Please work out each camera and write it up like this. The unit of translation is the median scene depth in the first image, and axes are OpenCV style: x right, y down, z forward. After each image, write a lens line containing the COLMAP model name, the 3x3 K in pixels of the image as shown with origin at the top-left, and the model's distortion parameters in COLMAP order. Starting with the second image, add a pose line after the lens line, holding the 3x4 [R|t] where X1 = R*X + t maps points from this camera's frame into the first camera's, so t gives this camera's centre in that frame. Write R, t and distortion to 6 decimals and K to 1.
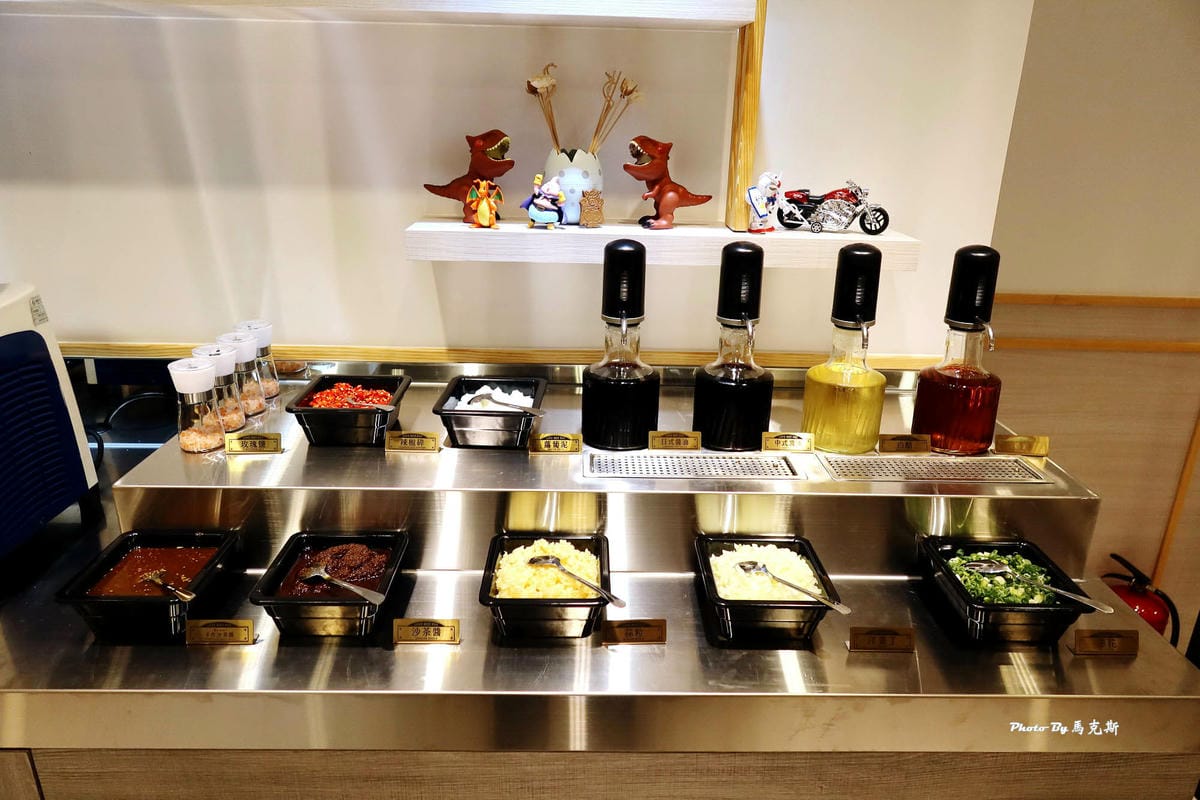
lens RADIAL K [[837.9, 0, 600.0], [0, 837.9, 400.0], [0, 0, 1]] dist [-0.008692, -0.001133]
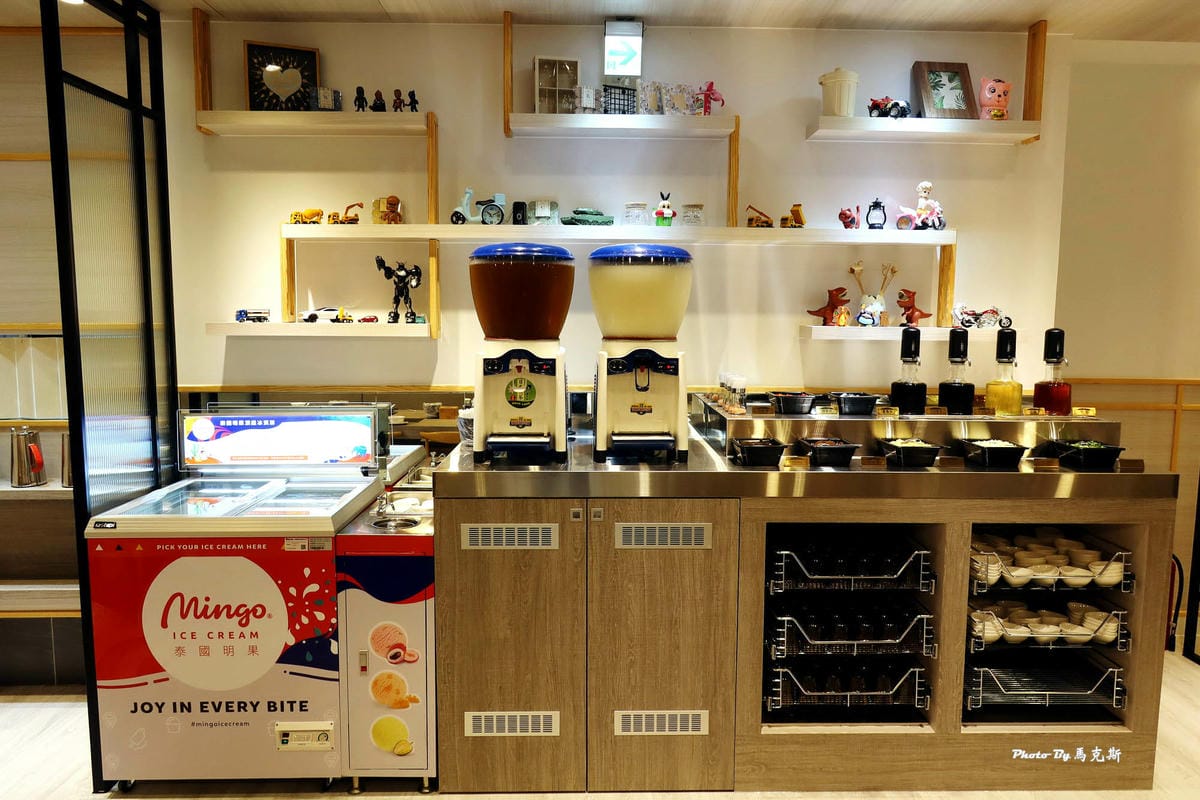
lens RADIAL K [[837.9, 0, 600.0], [0, 837.9, 400.0], [0, 0, 1]] dist [-0.008692, -0.001133]
pose [[0.999912, -0.011055, -0.007286, -0.788282], [0.009181, 0.975445, -0.220053, 0.499631], [0.009540, 0.219967, 0.975461, -1.236449]]
